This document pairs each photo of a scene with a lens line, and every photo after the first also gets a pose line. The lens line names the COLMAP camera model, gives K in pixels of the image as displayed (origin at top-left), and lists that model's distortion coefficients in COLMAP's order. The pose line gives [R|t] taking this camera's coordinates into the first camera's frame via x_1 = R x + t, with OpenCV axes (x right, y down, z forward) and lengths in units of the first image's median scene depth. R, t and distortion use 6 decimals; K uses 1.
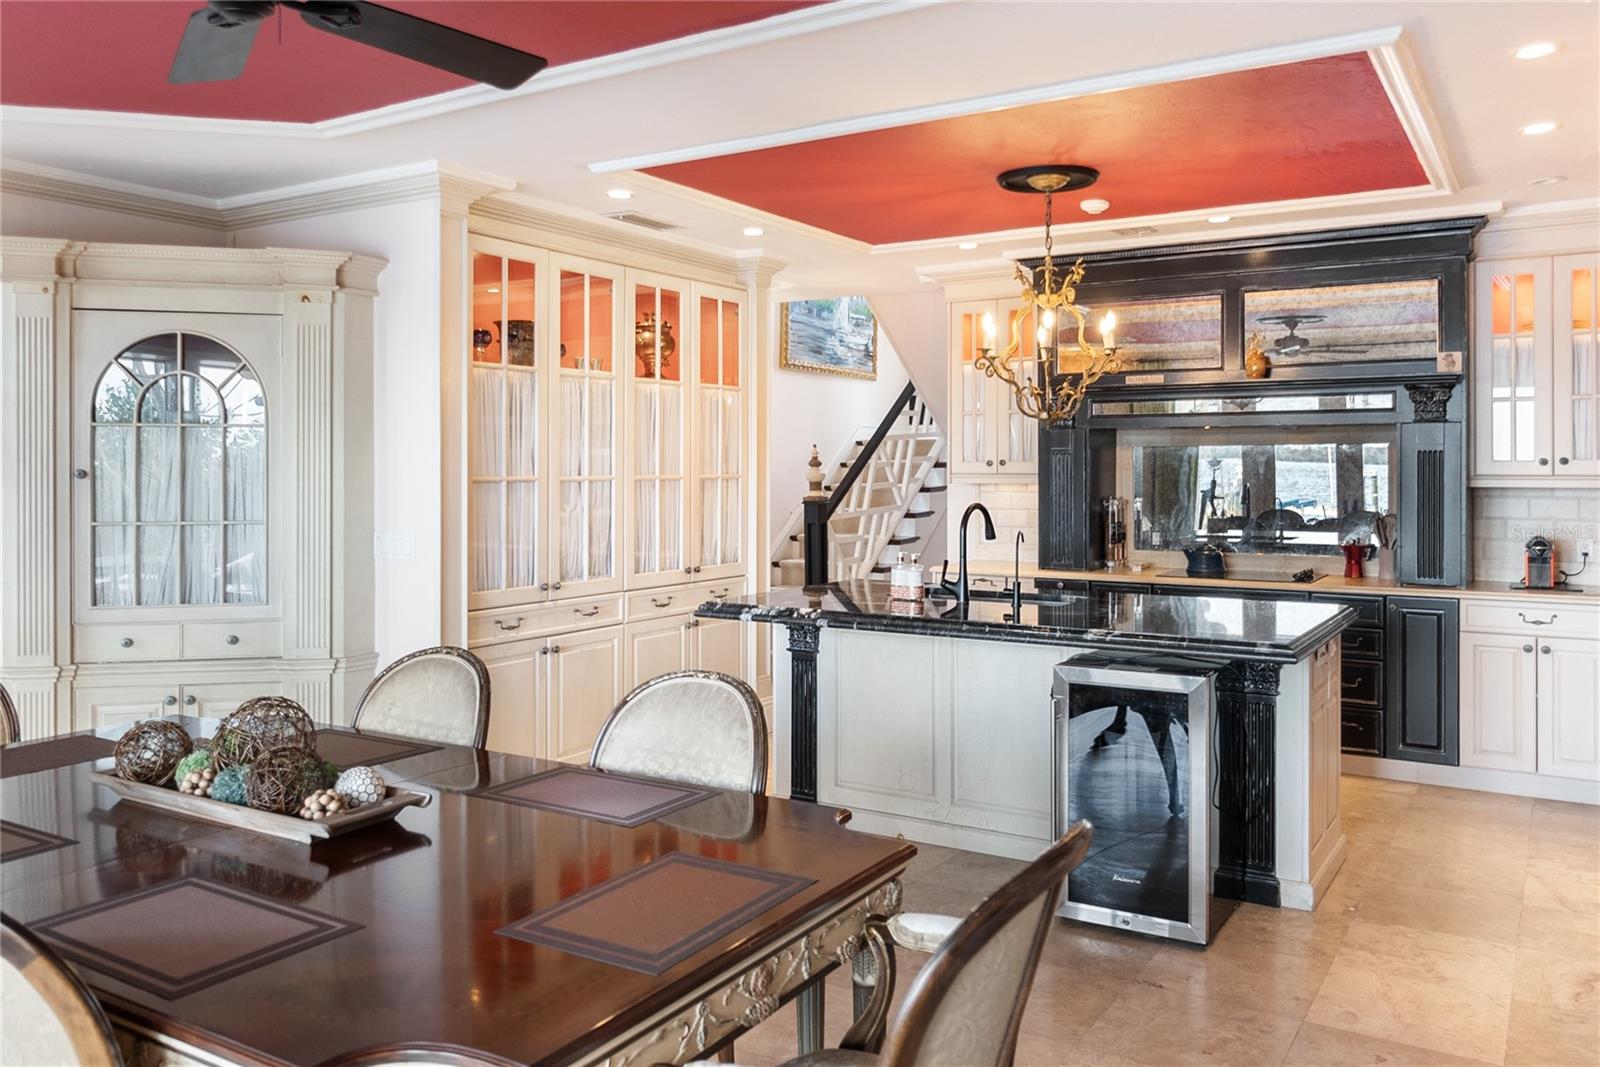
lens RADIAL K [[1241.6, 0, 804.4], [0, 1241.6, 472.7], [0, 0, 1]] dist [-0.011879, -0.000961]
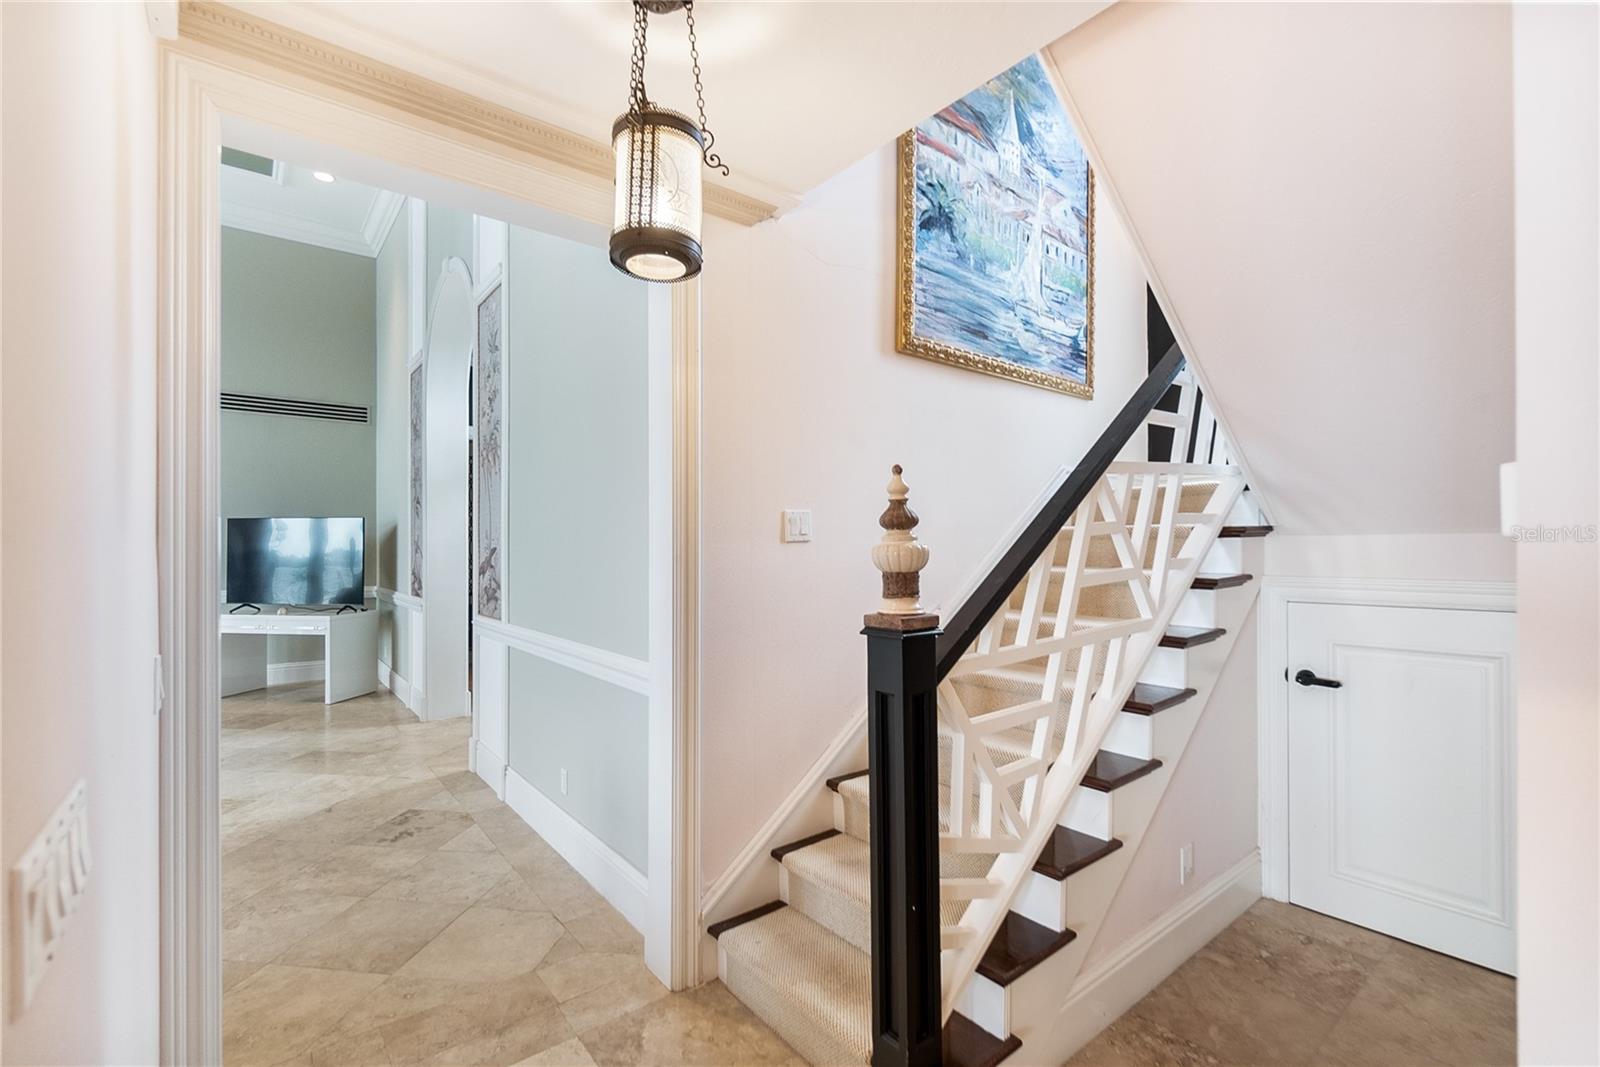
lens RADIAL K [[713.3, 0, 800.0], [0, 713.3, 533.5], [0, 0, 1]] dist [-0.002558, -0.000511]
pose [[0.942287, -0.007740, -0.334716, 0.082915], [-0.000017, 0.999732, -0.023166, 0.001611], [0.334806, 0.021835, 0.942034, 1.326934]]
